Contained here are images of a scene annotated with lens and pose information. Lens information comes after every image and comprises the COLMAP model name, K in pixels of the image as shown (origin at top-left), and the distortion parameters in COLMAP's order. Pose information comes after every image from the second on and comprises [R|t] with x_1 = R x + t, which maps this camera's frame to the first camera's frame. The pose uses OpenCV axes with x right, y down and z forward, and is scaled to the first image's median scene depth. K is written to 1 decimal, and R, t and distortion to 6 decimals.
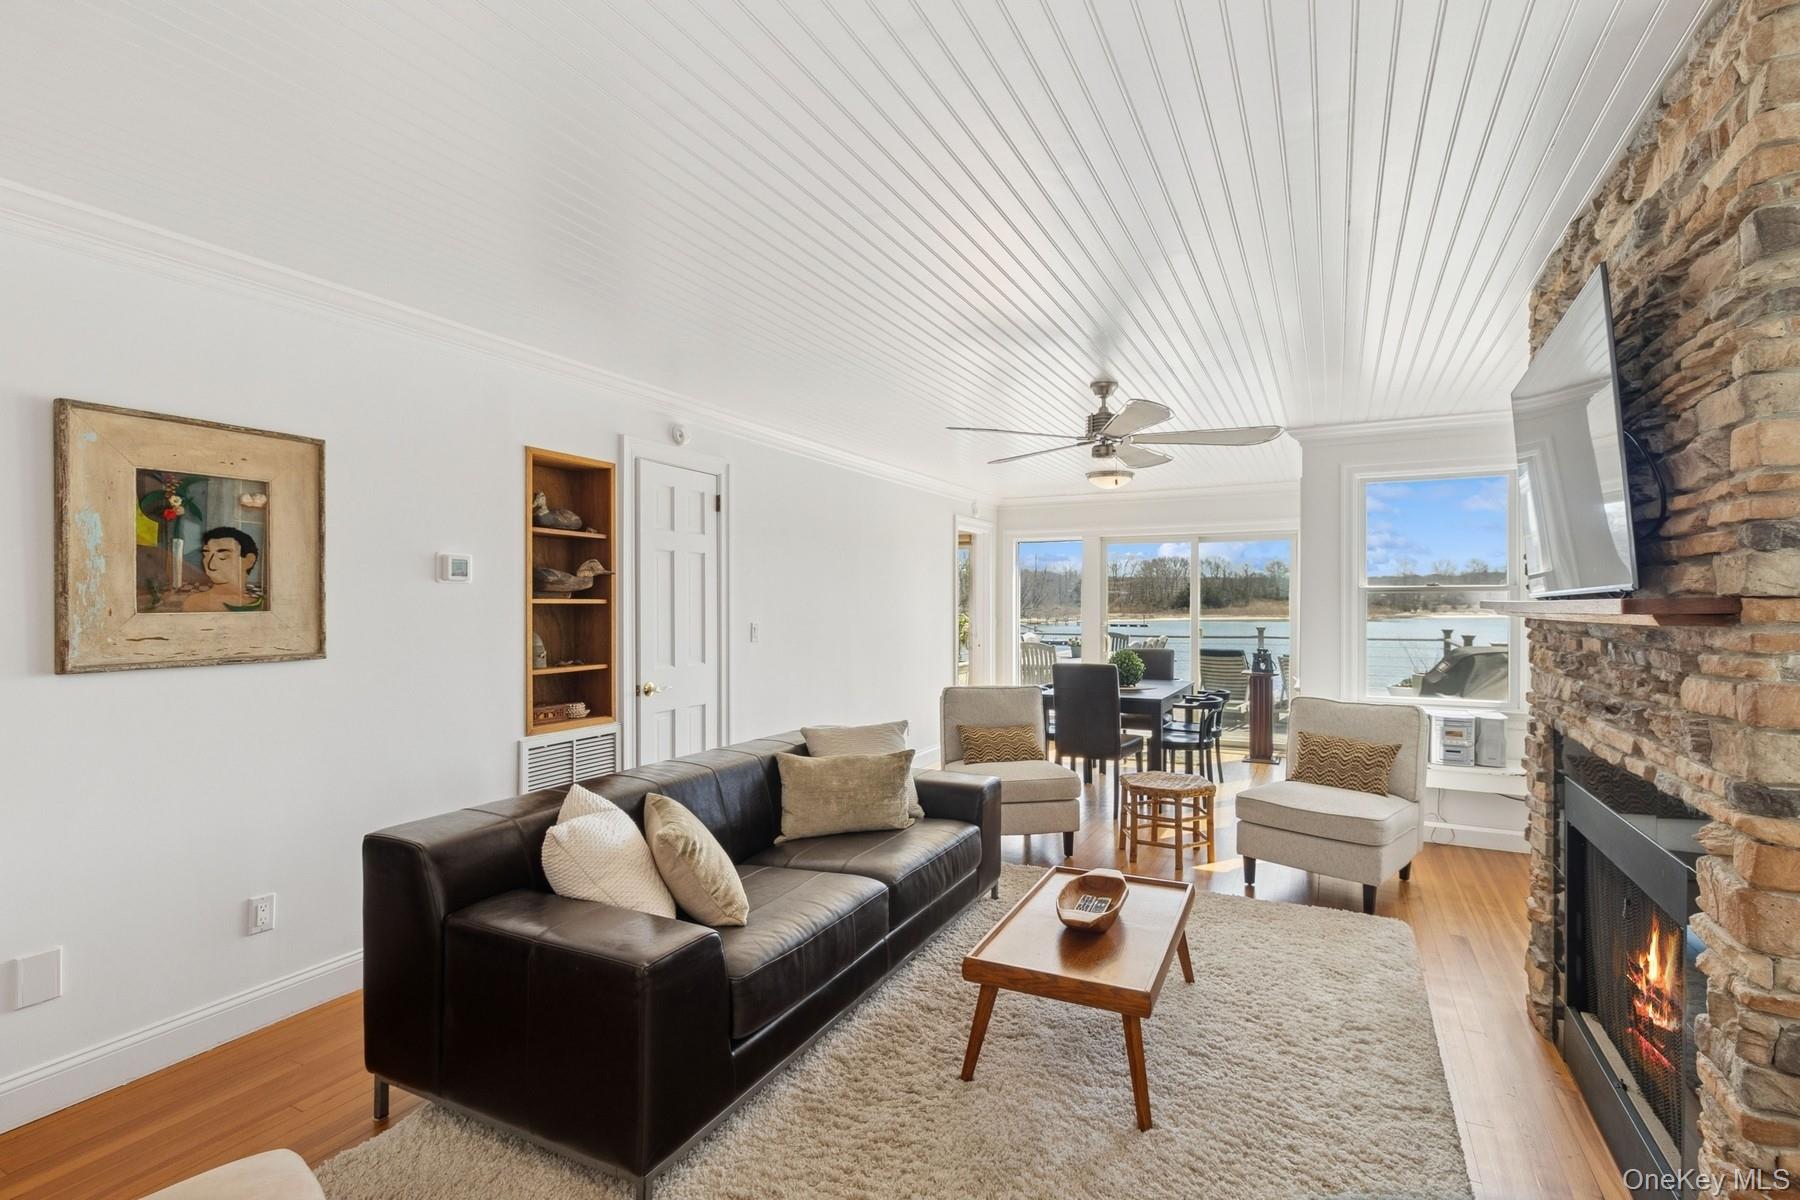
lens RADIAL K [[843.7, 0, 904.9], [0, 843.7, 605.2], [0, 0, 1]] dist [0.001866, 0.000571]
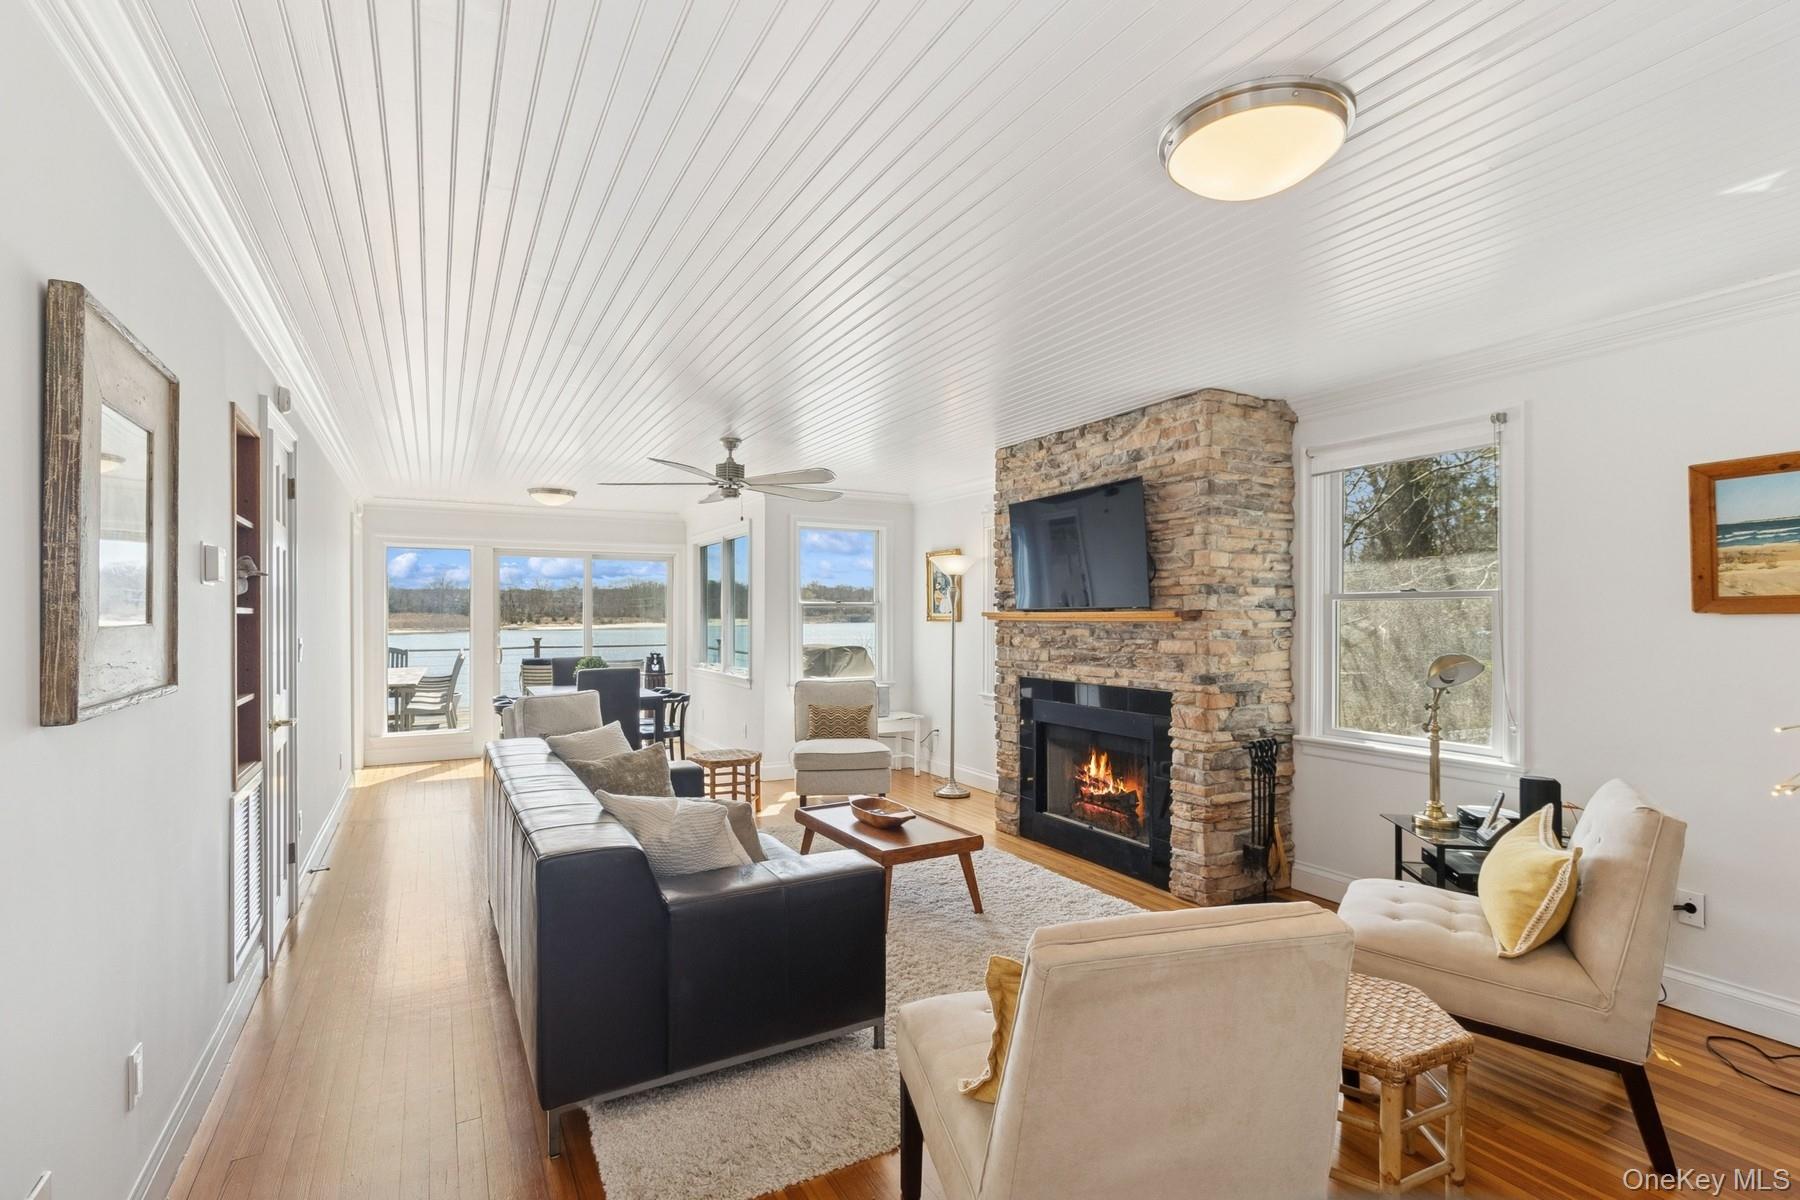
lens RADIAL K [[843.7, 0, 914.8], [0, 843.7, 618.9], [0, 0, 1]] dist [0.001866, 0.000571]
pose [[0.549014, -0.004571, 0.835801, -0.932238], [0.003377, 0.999989, 0.003251, 0.002849], [-0.835806, 0.001038, 0.549023, 0.114926]]
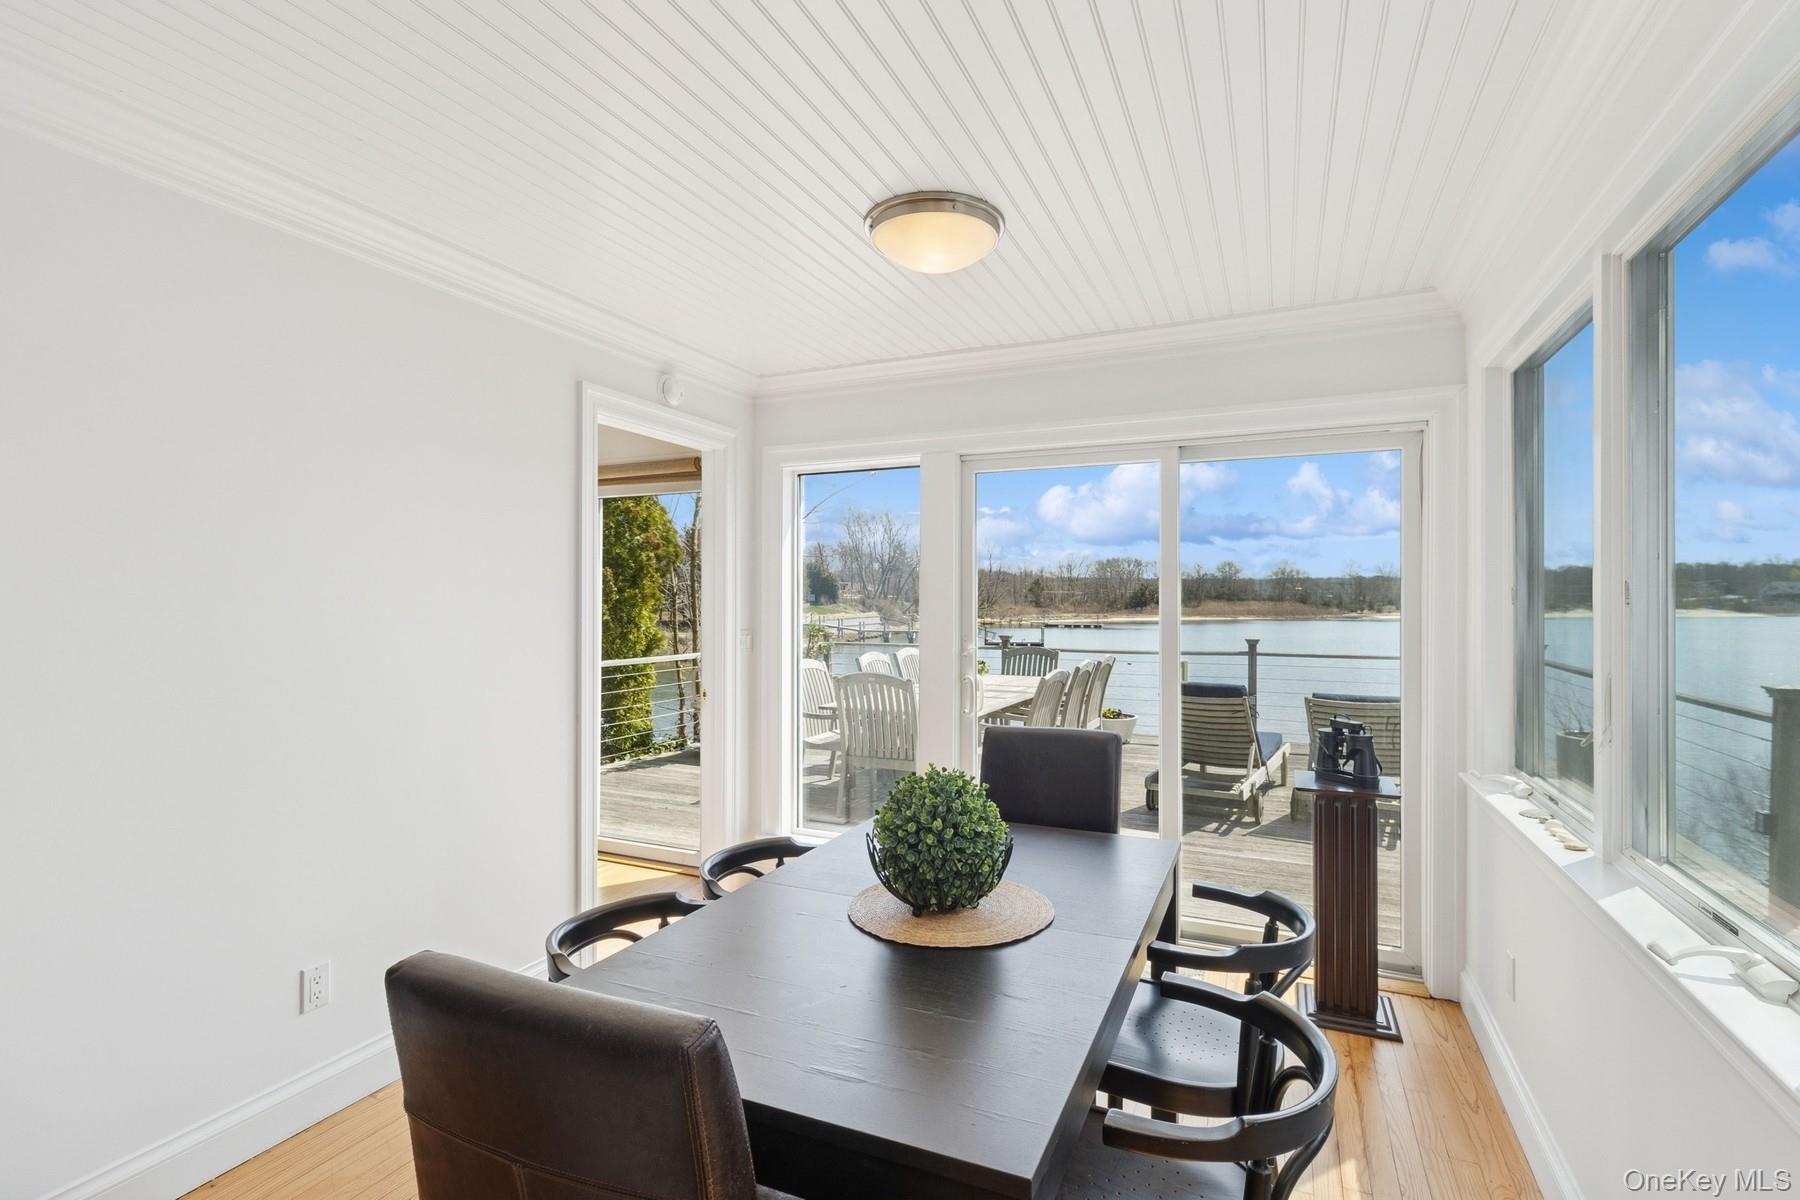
lens RADIAL K [[843.7, 0, 914.3], [0, 843.7, 596.9], [0, 0, 1]] dist [0.001866, 0.000571]
pose [[0.998132, 0.002325, 0.061043, 0.515268], [-0.001739, 0.999952, -0.009641, -0.002879], [-0.061062, 0.009517, 0.998089, 1.592547]]
